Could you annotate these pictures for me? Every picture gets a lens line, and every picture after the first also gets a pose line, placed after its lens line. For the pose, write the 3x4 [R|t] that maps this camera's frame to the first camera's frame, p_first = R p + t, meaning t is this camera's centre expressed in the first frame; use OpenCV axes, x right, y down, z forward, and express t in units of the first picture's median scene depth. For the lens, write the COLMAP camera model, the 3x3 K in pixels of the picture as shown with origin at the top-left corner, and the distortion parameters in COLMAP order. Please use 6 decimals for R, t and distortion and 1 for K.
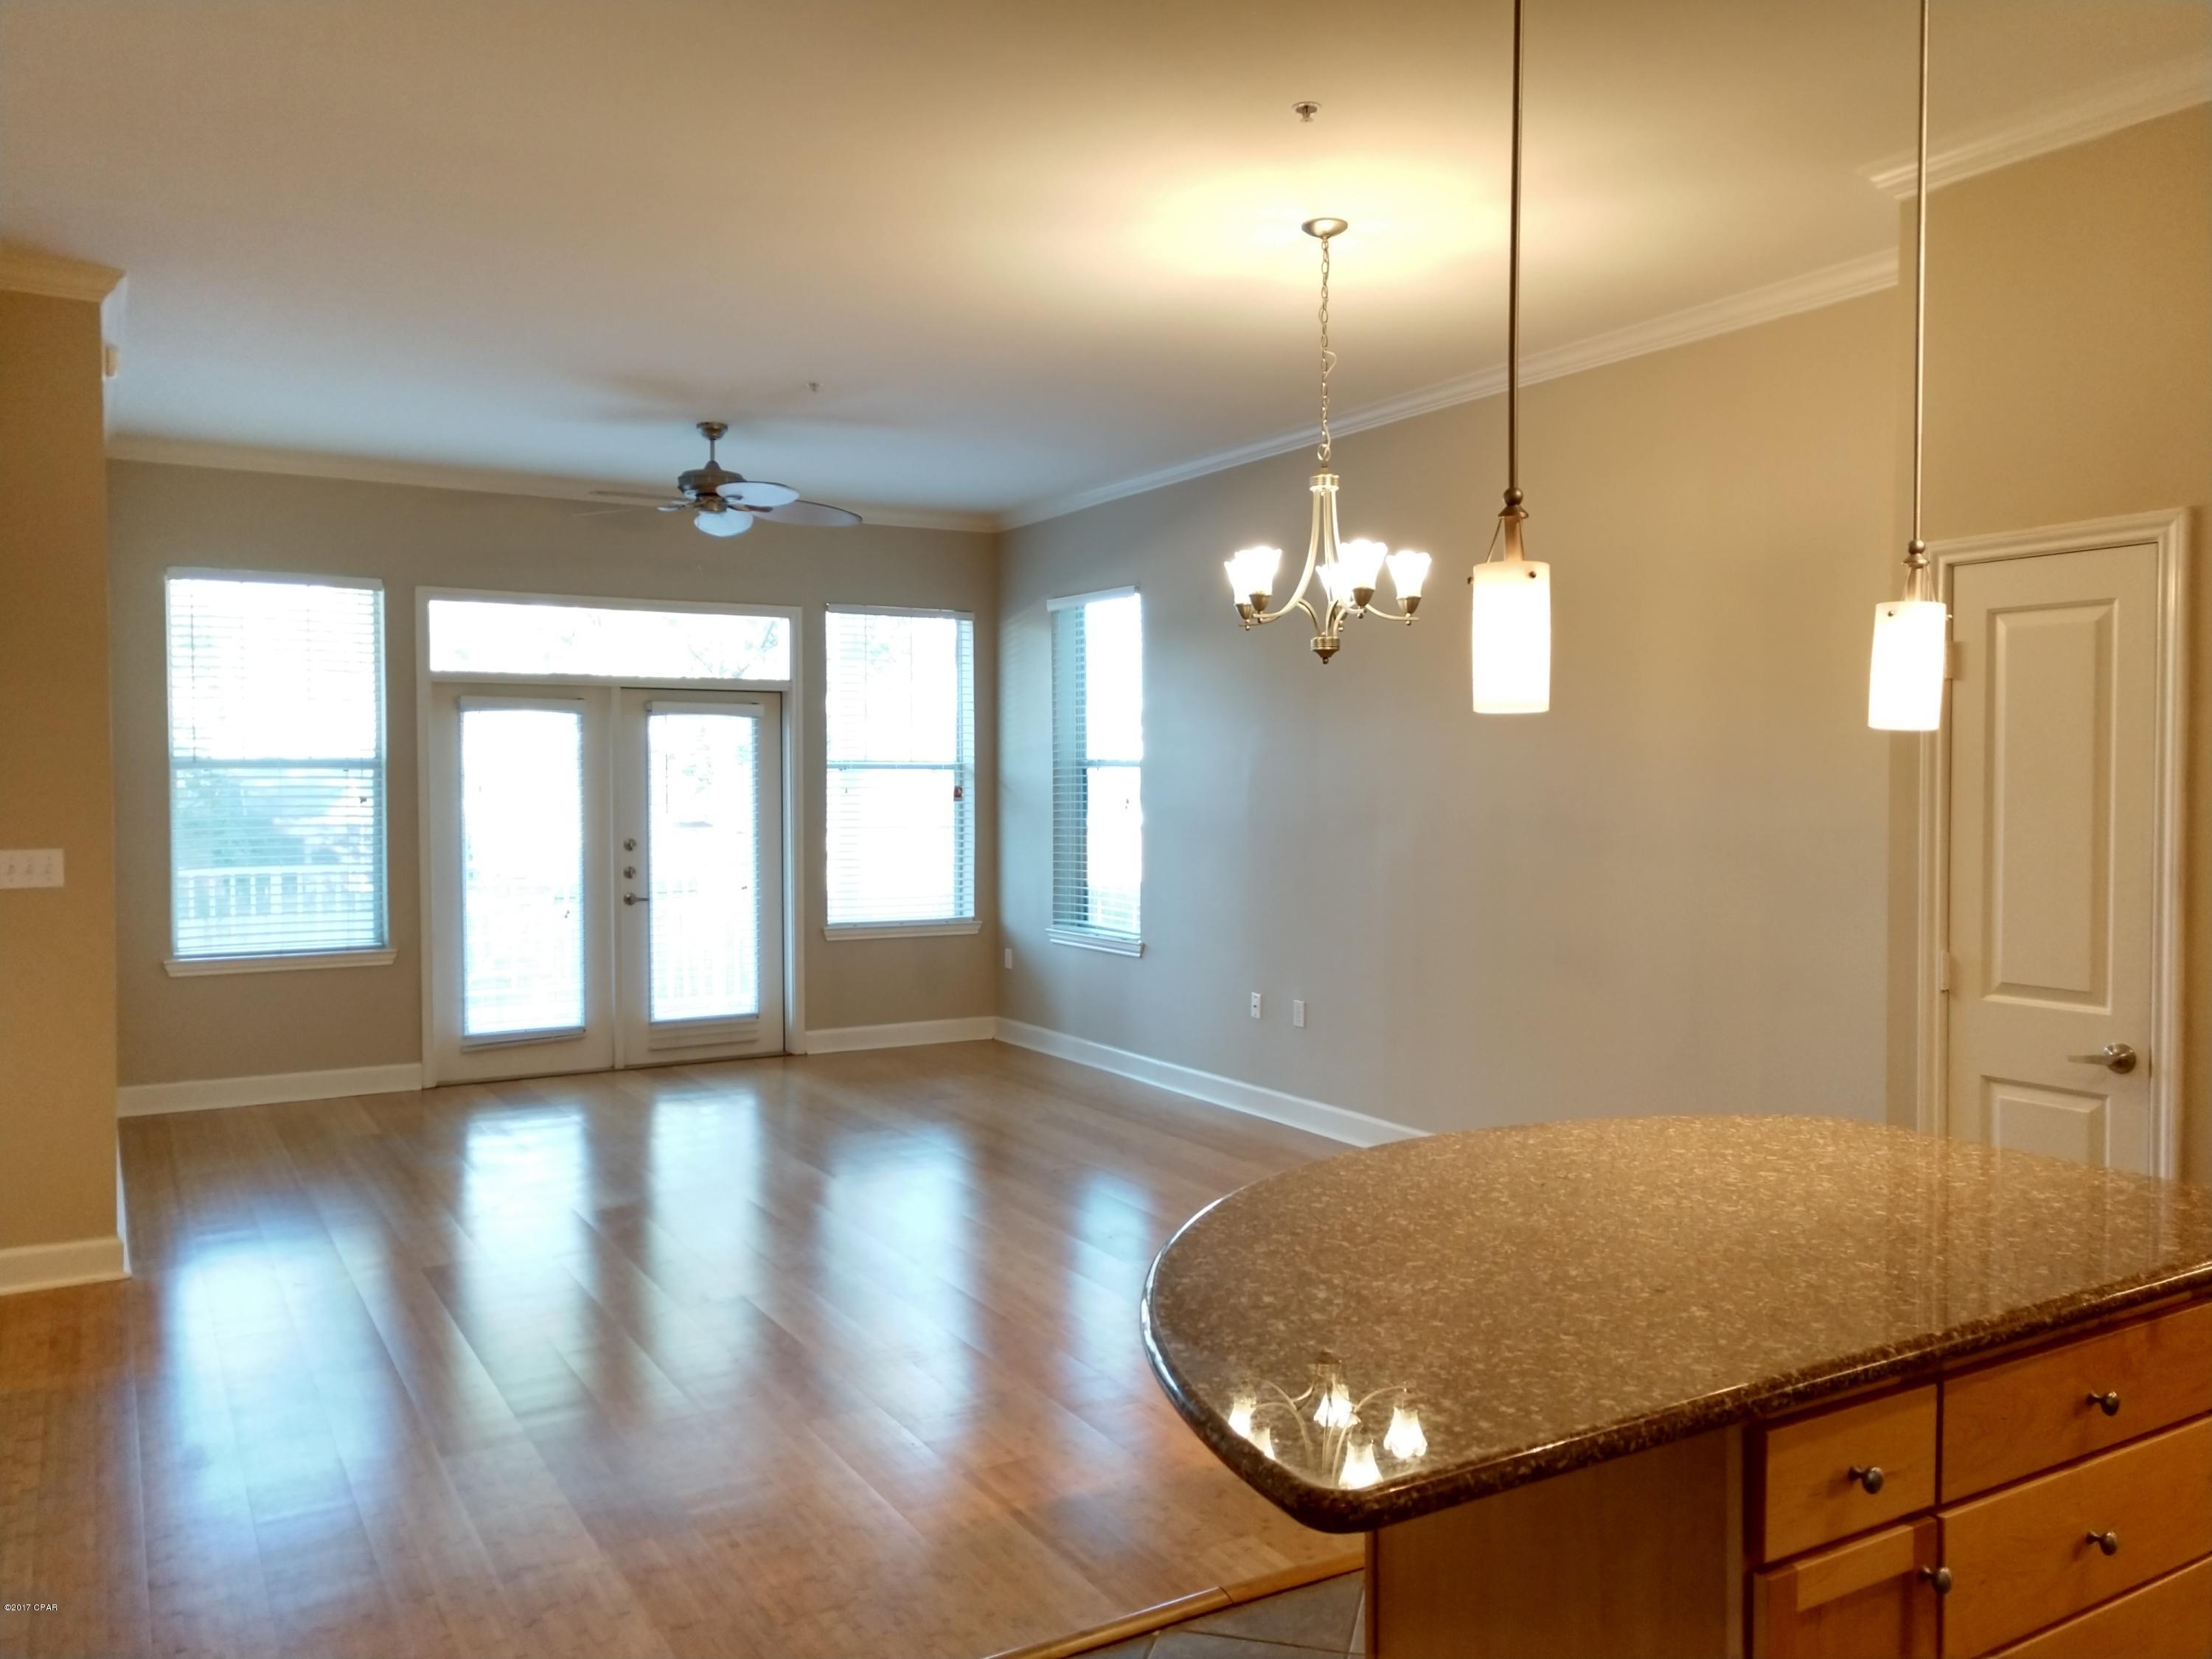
lens RADIAL K [[1673.3, 0, 1117.1], [0, 1673.3, 830.5], [0, 0, 1]] dist [0.015587, 0.012088]
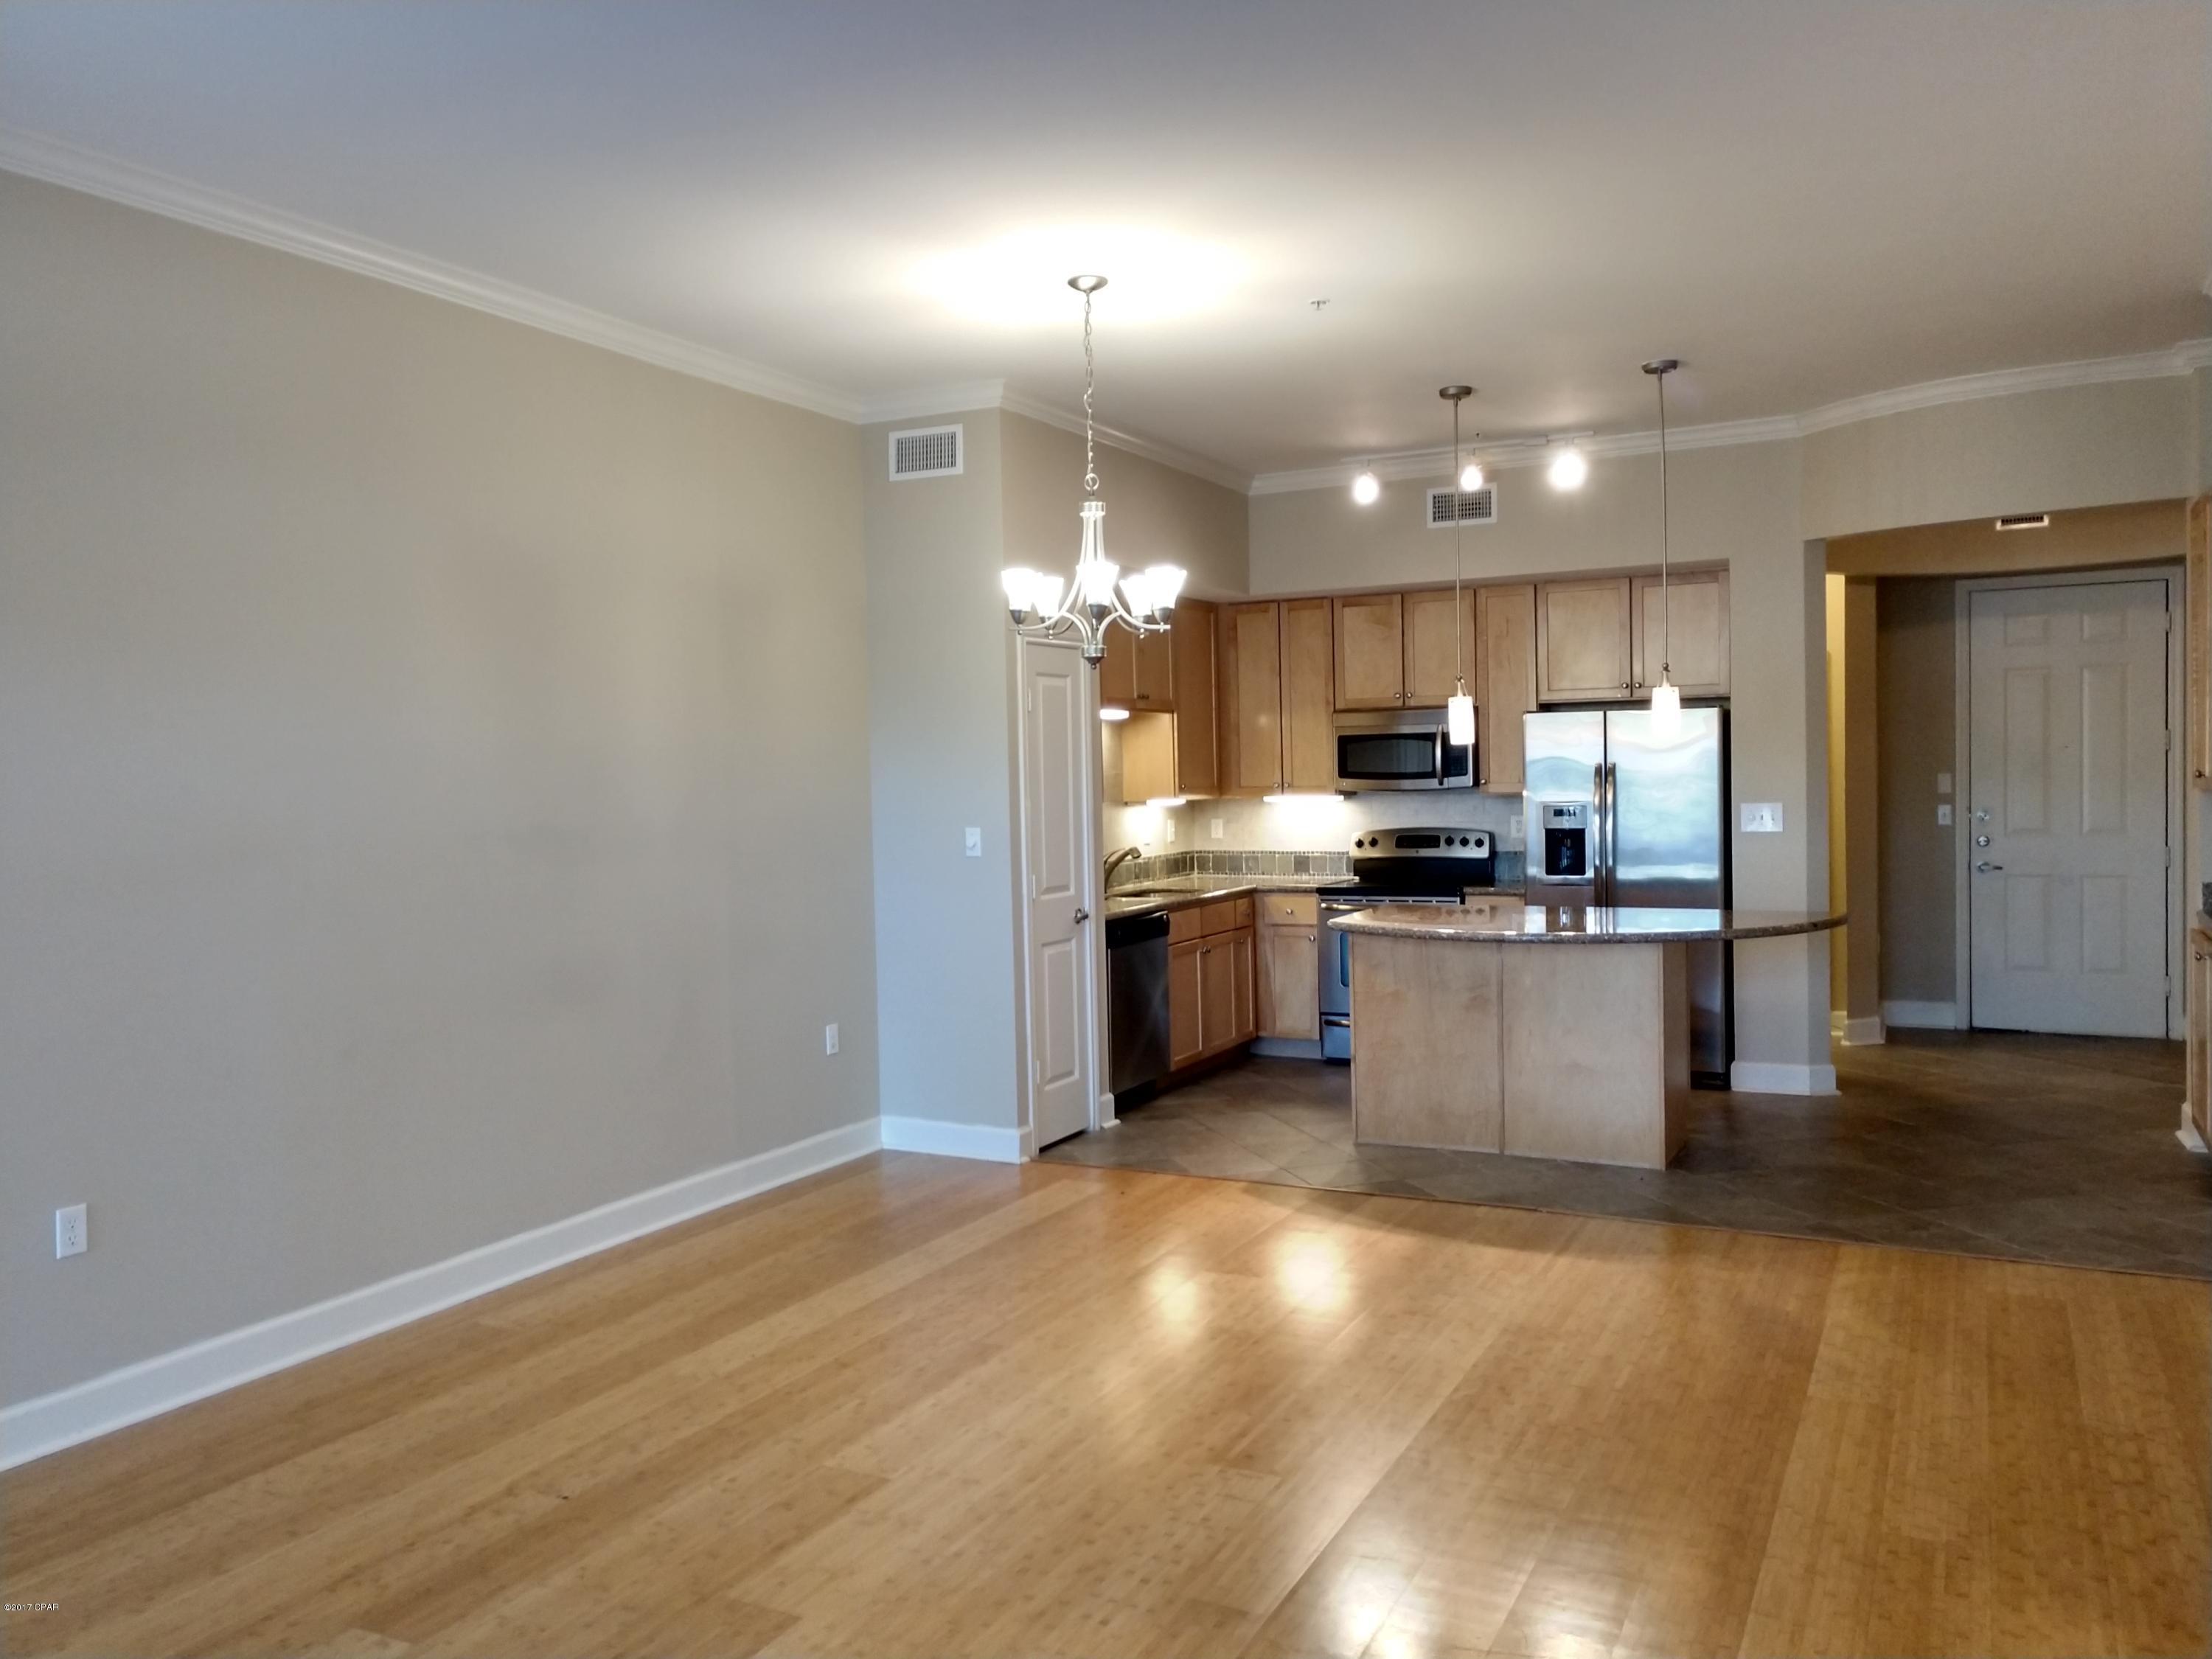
lens RADIAL K [[1673.3, 0, 1117.1], [0, 1673.3, 830.5], [0, 0, 1]] dist [0.015587, 0.012088]
pose [[-0.534737, -0.018064, 0.844825, -0.444230], [0.048050, 0.997504, 0.051742, -0.025370], [-0.843651, 0.068262, -0.532535, 0.833480]]
